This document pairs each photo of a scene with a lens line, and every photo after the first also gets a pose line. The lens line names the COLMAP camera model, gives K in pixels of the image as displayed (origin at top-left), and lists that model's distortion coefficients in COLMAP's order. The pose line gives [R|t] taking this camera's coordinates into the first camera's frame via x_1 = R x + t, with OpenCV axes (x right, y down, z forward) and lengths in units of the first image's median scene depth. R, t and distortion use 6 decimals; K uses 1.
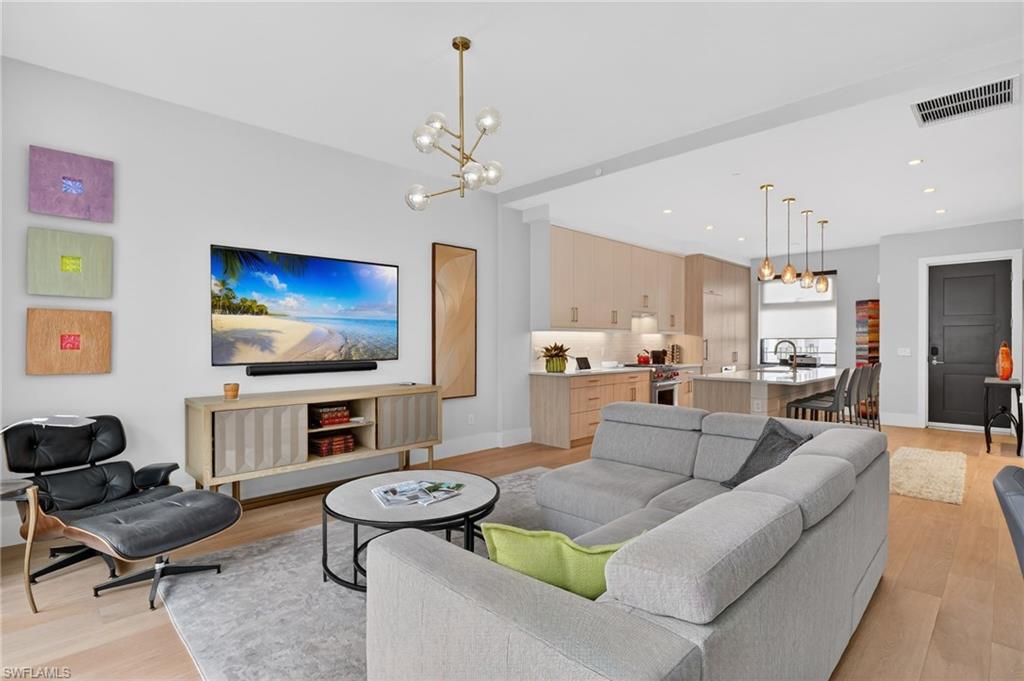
lens RADIAL K [[493.1, 0, 509.5], [0, 493.1, 344.2], [0, 0, 1]] dist [-0.005392, -0.000900]
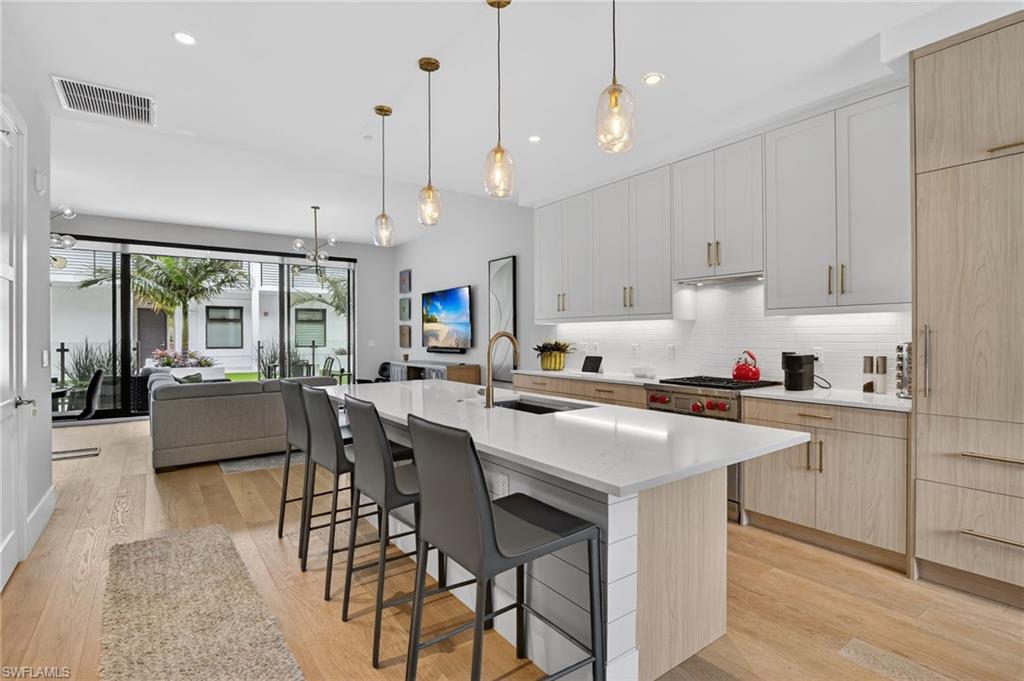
lens RADIAL K [[493.1, 0, 509.8], [0, 493.1, 337.8], [0, 0, 1]] dist [-0.005392, -0.000900]
pose [[-0.150750, 0.003887, -0.988564, 1.334499], [-0.003187, 0.999985, 0.004418, -0.006153], [0.988567, 0.003816, -0.150735, 1.457148]]
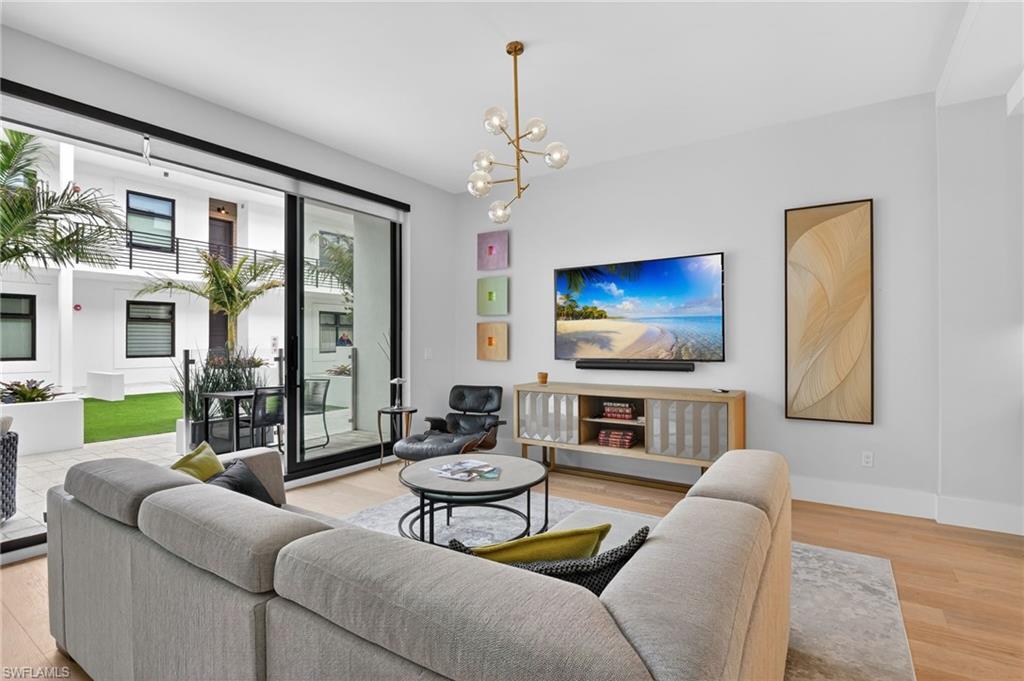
lens RADIAL K [[493.1, 0, 509.5], [0, 493.1, 338.6], [0, 0, 1]] dist [-0.005392, -0.000900]
pose [[0.208214, -0.003058, -0.978079, 0.559081], [0.002153, 0.999994, -0.002669, -0.007483], [0.978081, -0.001550, 0.208219, 0.482067]]
